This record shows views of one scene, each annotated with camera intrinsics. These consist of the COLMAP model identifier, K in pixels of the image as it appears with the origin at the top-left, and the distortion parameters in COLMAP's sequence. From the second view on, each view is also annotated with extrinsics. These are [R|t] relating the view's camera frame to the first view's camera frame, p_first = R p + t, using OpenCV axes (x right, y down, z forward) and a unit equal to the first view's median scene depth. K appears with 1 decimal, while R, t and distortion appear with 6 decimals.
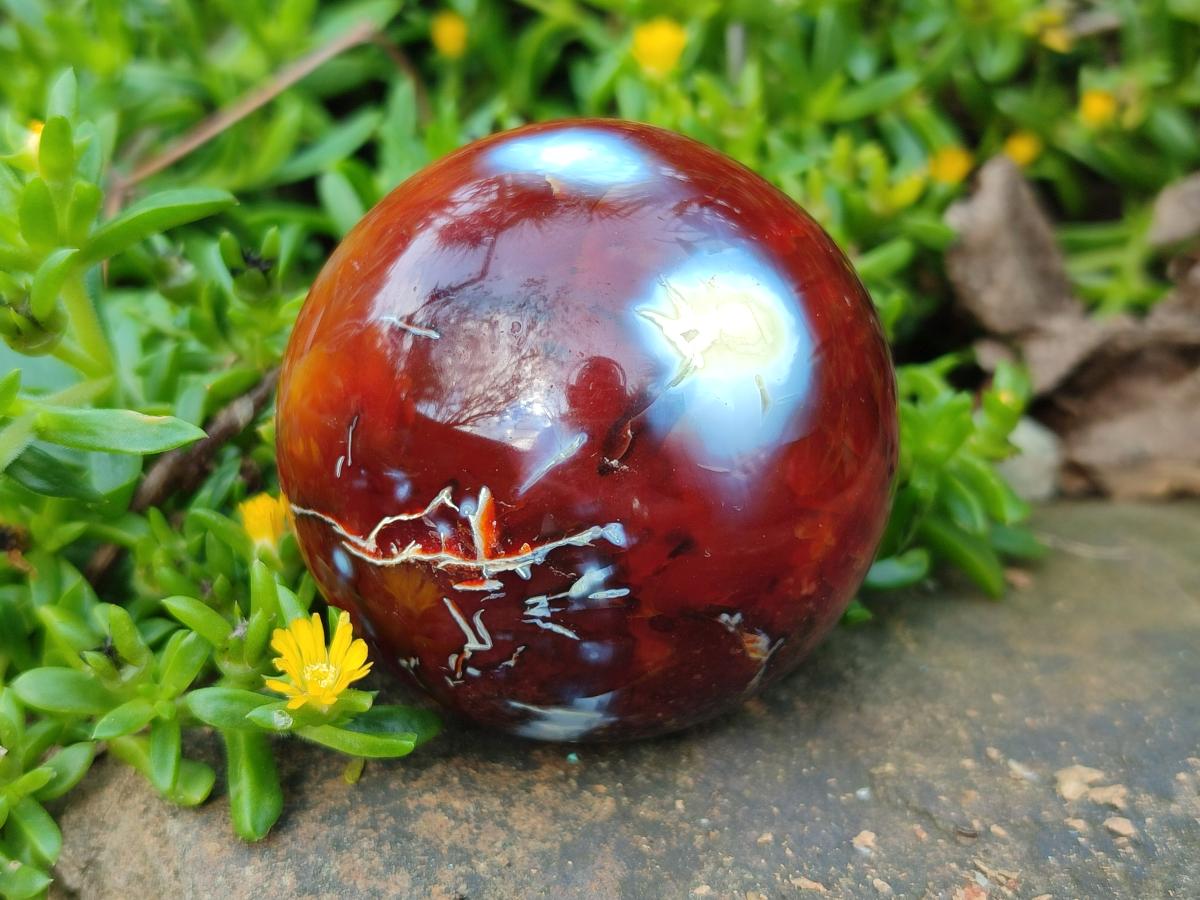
lens RADIAL K [[1966.3, 0, 597.5], [0, 1966.3, 445.5], [0, 0, 1]] dist [0.276615, 0.000000]
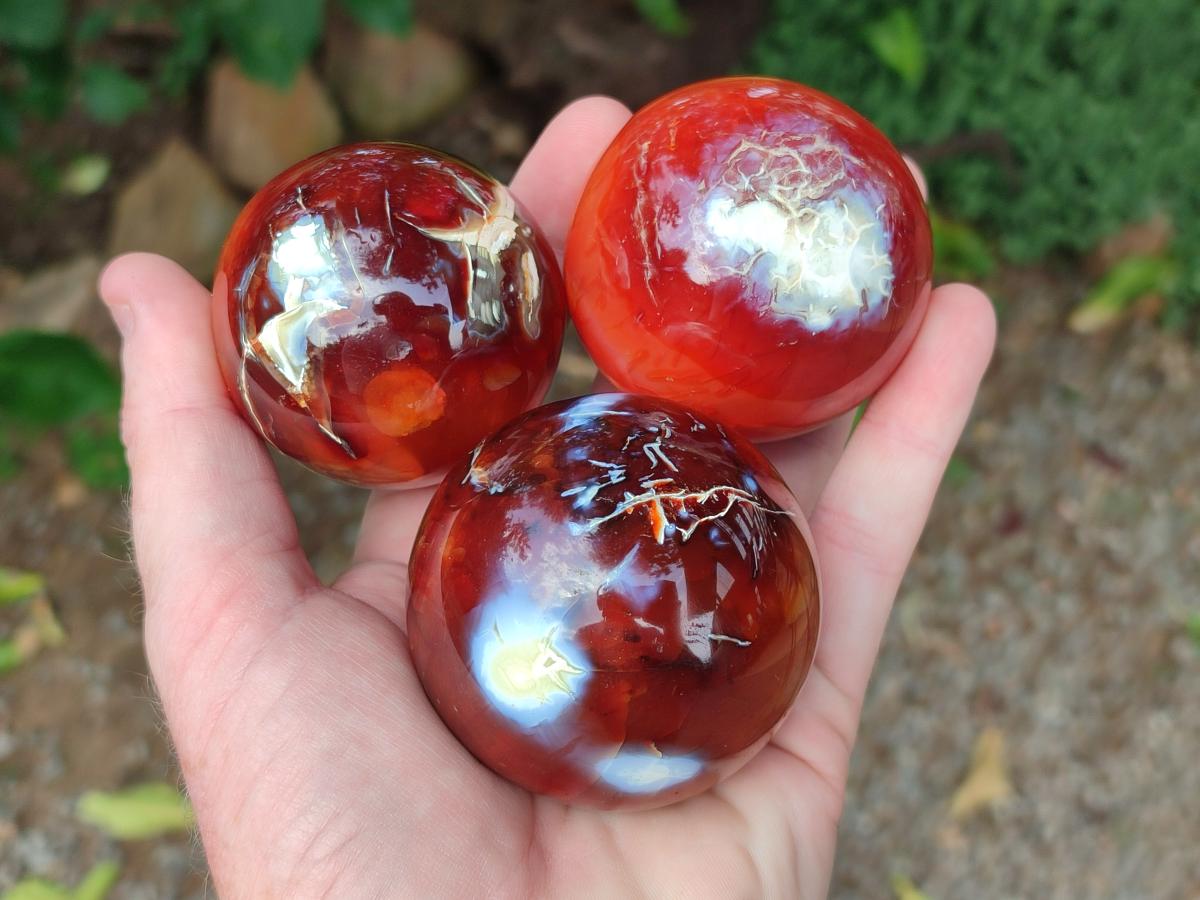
lens RADIAL K [[1966.3, 0, 602.8], [0, 1966.3, 450.0], [0, 0, 1]] dist [0.276615, 0.000000]
pose [[-0.984511, 0.170738, 0.039826, -0.085199], [-0.164870, -0.978877, 0.120906, -0.086401], [0.059628, 0.112467, 0.991865, -0.564490]]
